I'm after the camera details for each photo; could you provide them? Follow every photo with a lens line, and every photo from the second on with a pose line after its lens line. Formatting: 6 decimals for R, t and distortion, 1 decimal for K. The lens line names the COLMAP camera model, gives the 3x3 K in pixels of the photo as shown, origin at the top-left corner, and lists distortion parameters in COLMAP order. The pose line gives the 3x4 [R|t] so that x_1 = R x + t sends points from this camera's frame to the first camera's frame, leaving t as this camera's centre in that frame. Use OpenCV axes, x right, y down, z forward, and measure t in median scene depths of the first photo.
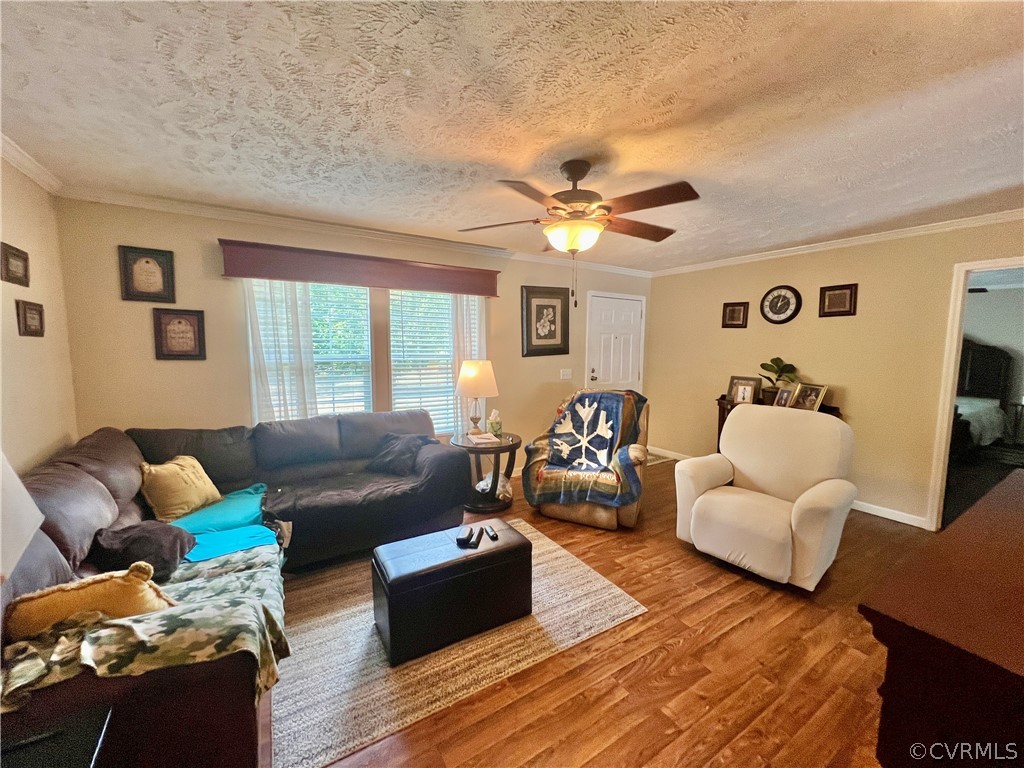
lens RADIAL K [[408.4, 0, 512.8], [0, 408.4, 384.0], [0, 0, 1]] dist [-0.002245, 0.000454]
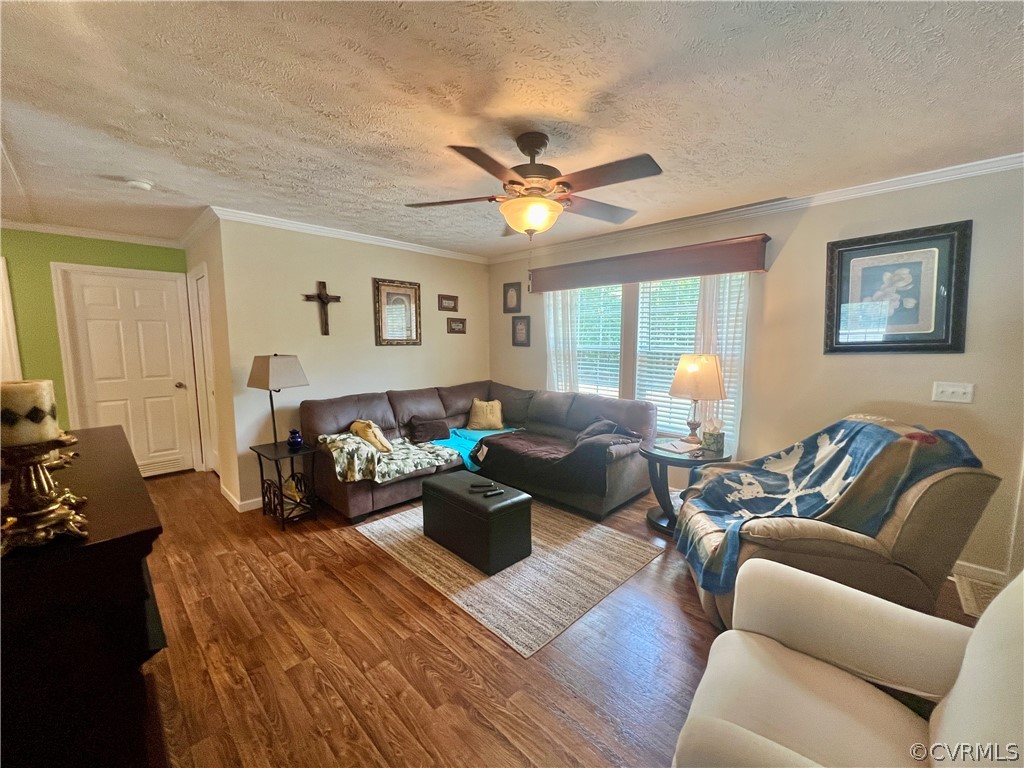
lens RADIAL K [[408.4, 0, 512.8], [0, 408.4, 384.0], [0, 0, 1]] dist [-0.002245, 0.000454]
pose [[0.238509, 0.100504, -0.965926, 0.729969], [-0.095325, 0.992250, 0.079705, -0.032657], [0.966450, 0.073067, 0.246242, 0.509671]]
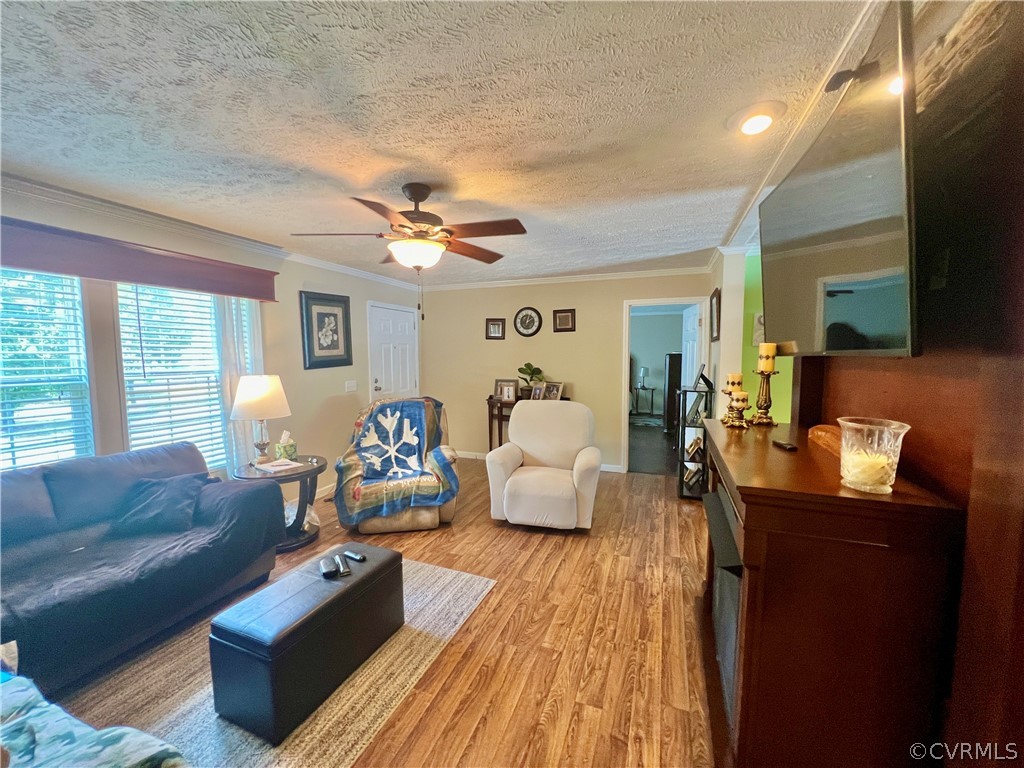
lens RADIAL K [[408.4, 0, 512.8], [0, 408.4, 384.0], [0, 0, 1]] dist [-0.002245, 0.000454]
pose [[0.797613, -0.056697, 0.600499, -0.209744], [0.070244, 0.997529, 0.000881, -0.004528], [-0.599065, 0.041479, 0.799625, 0.010954]]
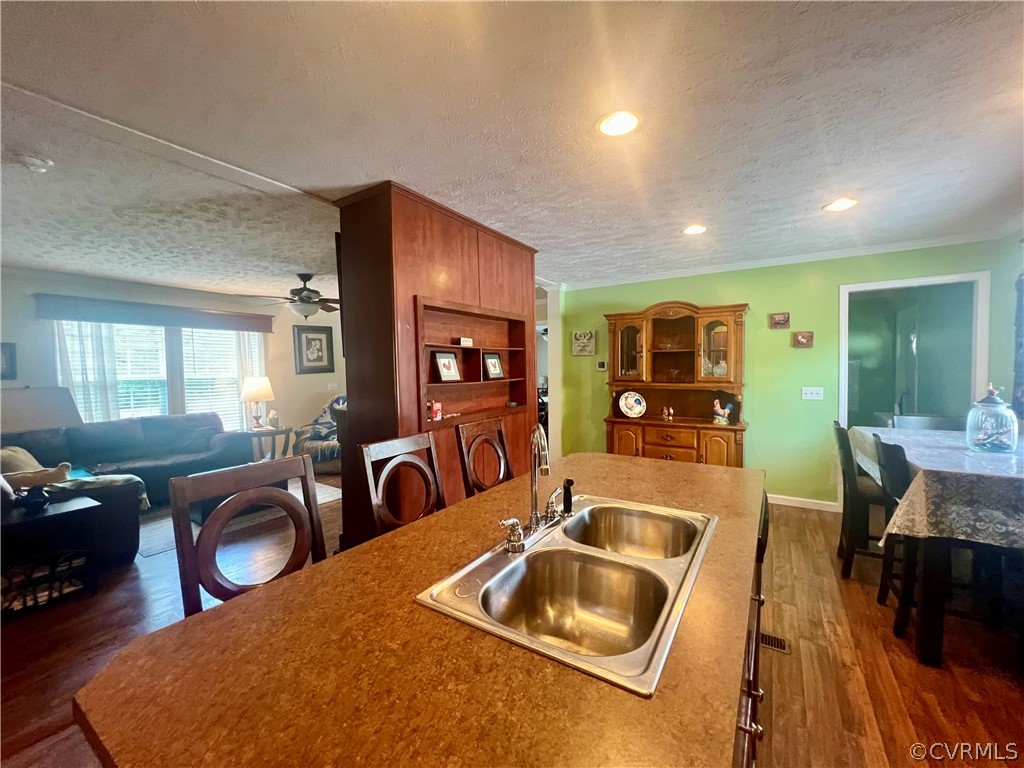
lens RADIAL K [[408.4, 0, 512.8], [0, 408.4, 384.0], [0, 0, 1]] dist [-0.002245, 0.000454]
pose [[0.904546, -0.036297, 0.424828, 0.138302], [0.061809, 0.997008, -0.046420, 0.107918], [-0.421872, 0.068248, 0.904083, -0.819760]]
